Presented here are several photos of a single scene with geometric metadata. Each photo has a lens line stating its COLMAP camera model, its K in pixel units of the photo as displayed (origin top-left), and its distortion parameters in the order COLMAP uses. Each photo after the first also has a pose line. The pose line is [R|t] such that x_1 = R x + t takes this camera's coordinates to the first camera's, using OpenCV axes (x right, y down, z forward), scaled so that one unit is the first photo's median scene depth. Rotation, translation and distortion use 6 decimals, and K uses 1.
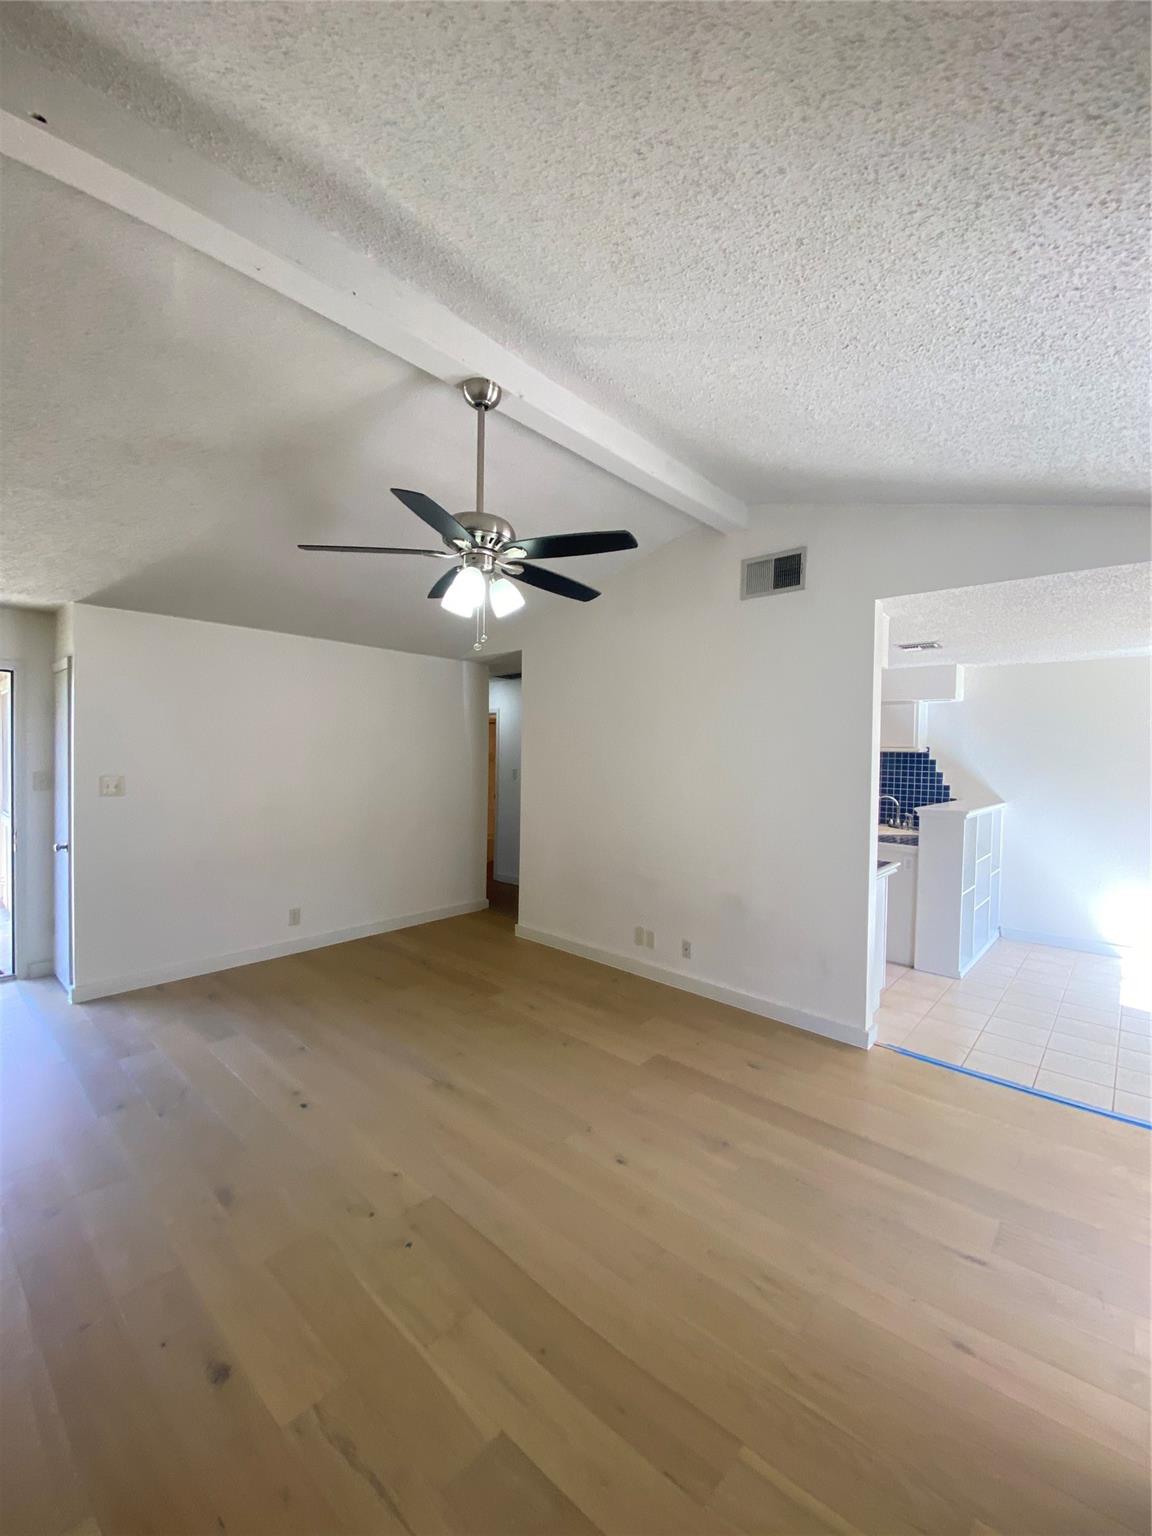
lens RADIAL K [[629.1, 0, 577.1], [0, 629.1, 771.3], [0, 0, 1]] dist [0.002589, -0.001005]
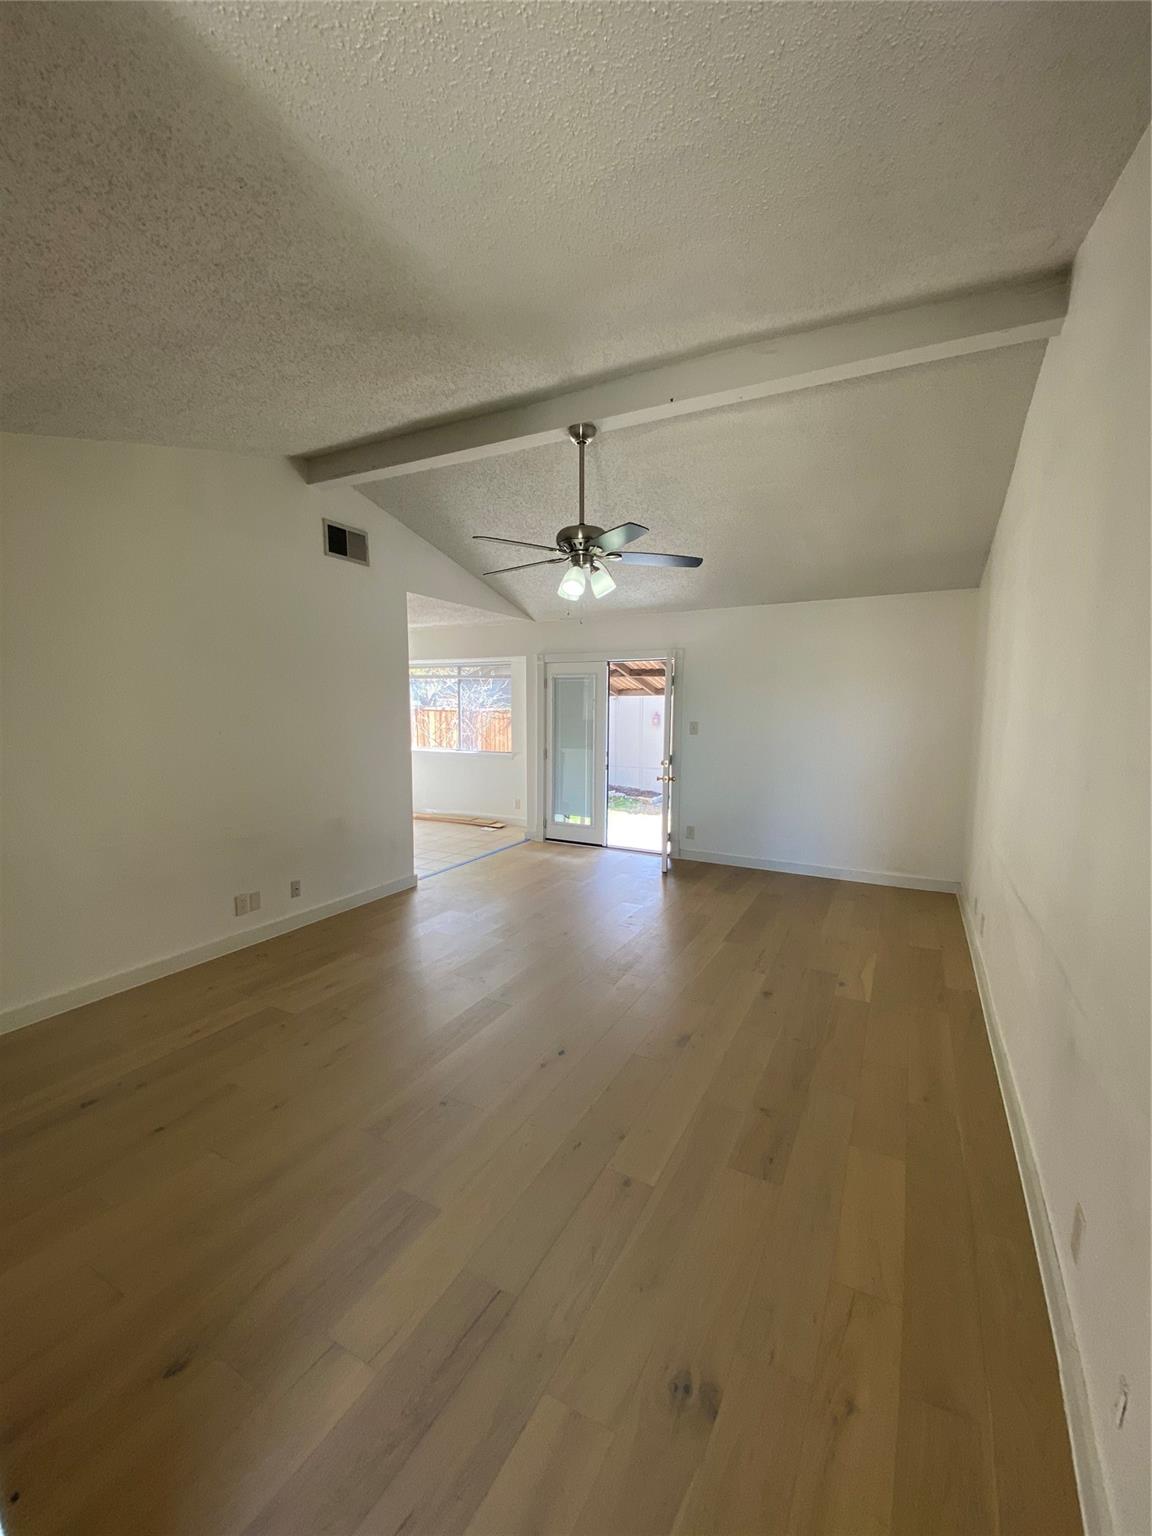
lens RADIAL K [[629.1, 0, 579.9], [0, 629.1, 773.5], [0, 0, 1]] dist [0.002589, -0.001005]
pose [[-0.233037, -0.138330, 0.962579, -0.948409], [0.027582, 0.988493, 0.148731, -0.043241], [-0.972077, 0.061210, -0.226540, 0.824496]]
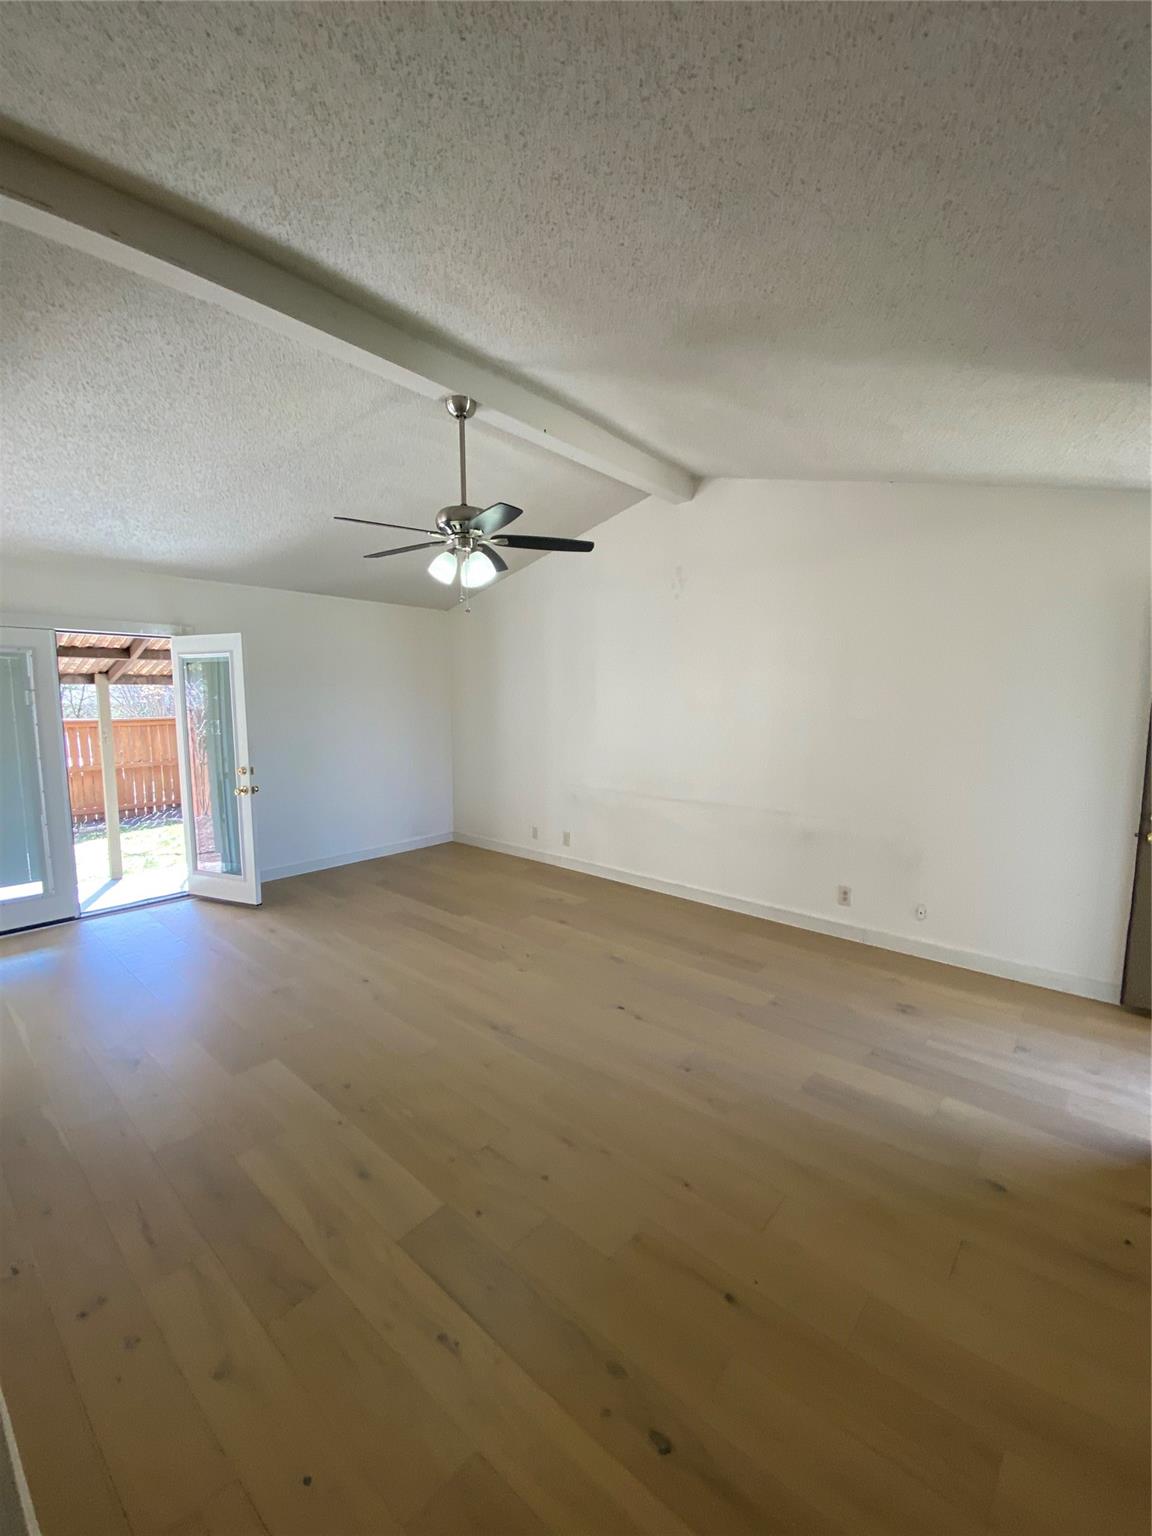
lens RADIAL K [[629.1, 0, 581.6], [0, 629.1, 762.4], [0, 0, 1]] dist [0.002589, -0.001005]
pose [[-0.999698, -0.022722, -0.009351, -0.234981], [-0.023827, 0.989427, 0.143061, -0.042761], [0.006002, 0.143240, -0.989670, 1.444820]]
